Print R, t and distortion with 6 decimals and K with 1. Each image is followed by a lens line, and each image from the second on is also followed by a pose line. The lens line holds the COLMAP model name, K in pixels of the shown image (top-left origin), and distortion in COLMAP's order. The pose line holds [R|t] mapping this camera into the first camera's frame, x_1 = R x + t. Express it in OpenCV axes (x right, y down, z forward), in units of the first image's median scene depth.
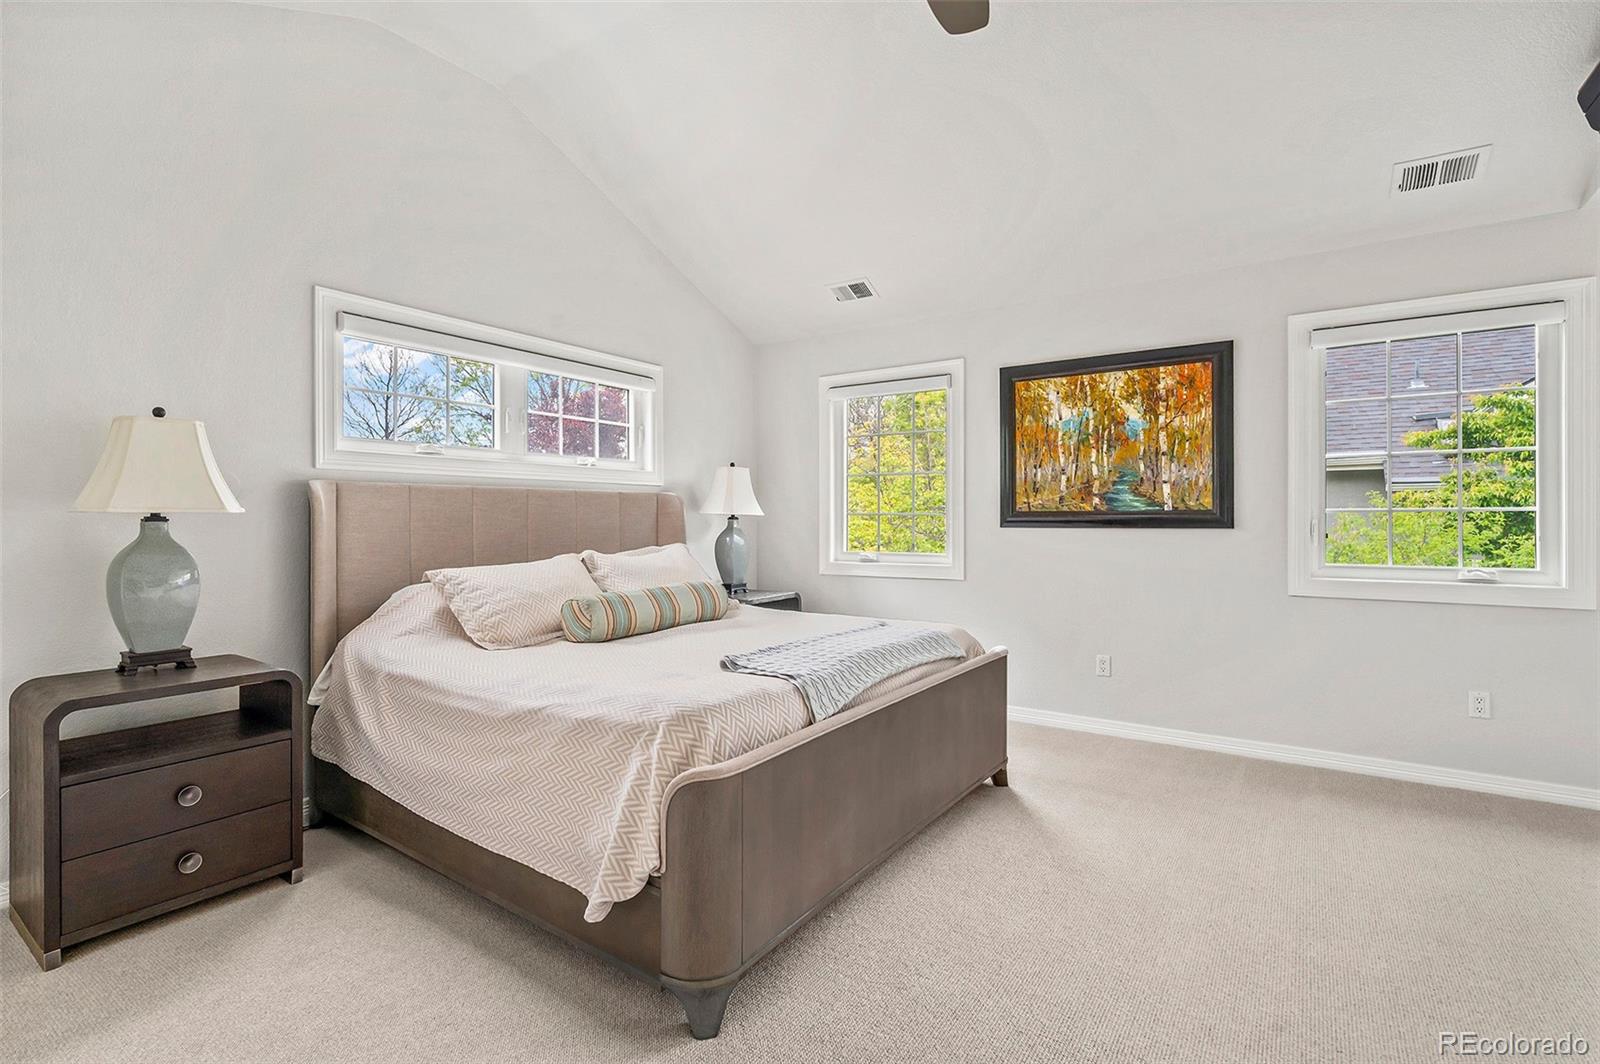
lens RADIAL K [[750.3, 0, 800.8], [0, 750.3, 521.9], [0, 0, 1]] dist [-0.003555, -0.000208]
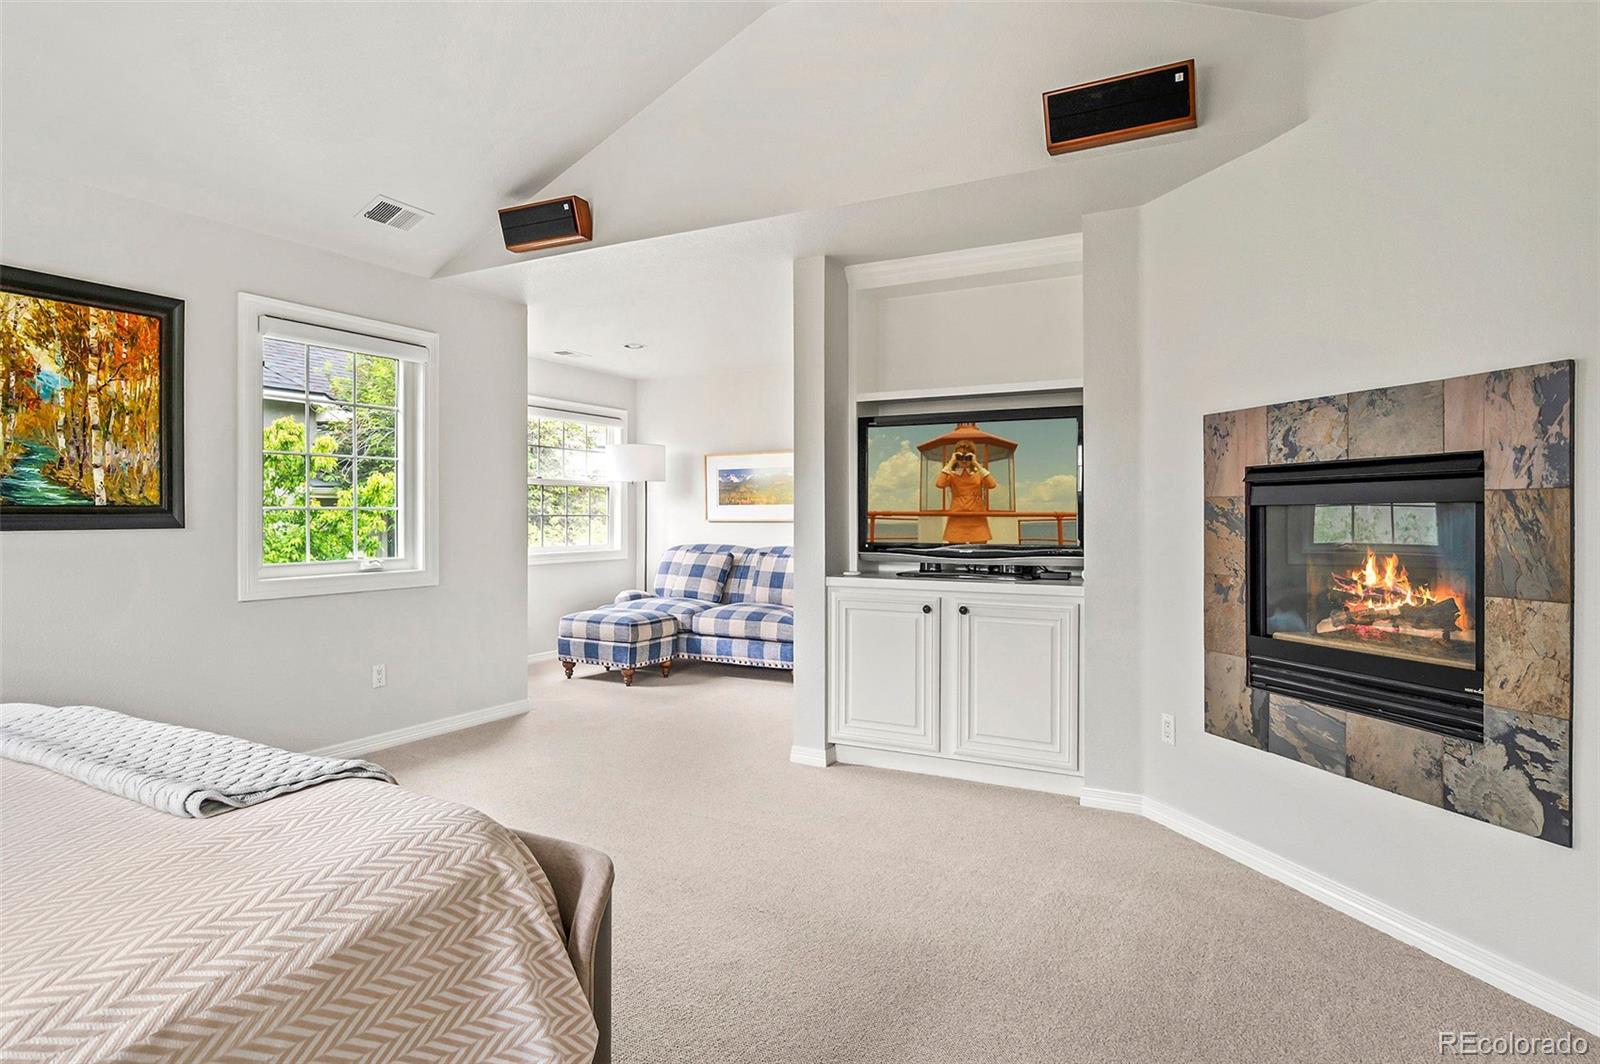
lens RADIAL K [[899.8, 0, 800.2], [0, 899.8, 525.3], [0, 0, 1]] dist [-0.003587, -0.000734]
pose [[-0.110320, -0.009640, 0.993849, -0.462977], [0.003922, 0.999941, 0.010135, -0.001704], [-0.993888, 0.005016, -0.110276, 0.415000]]
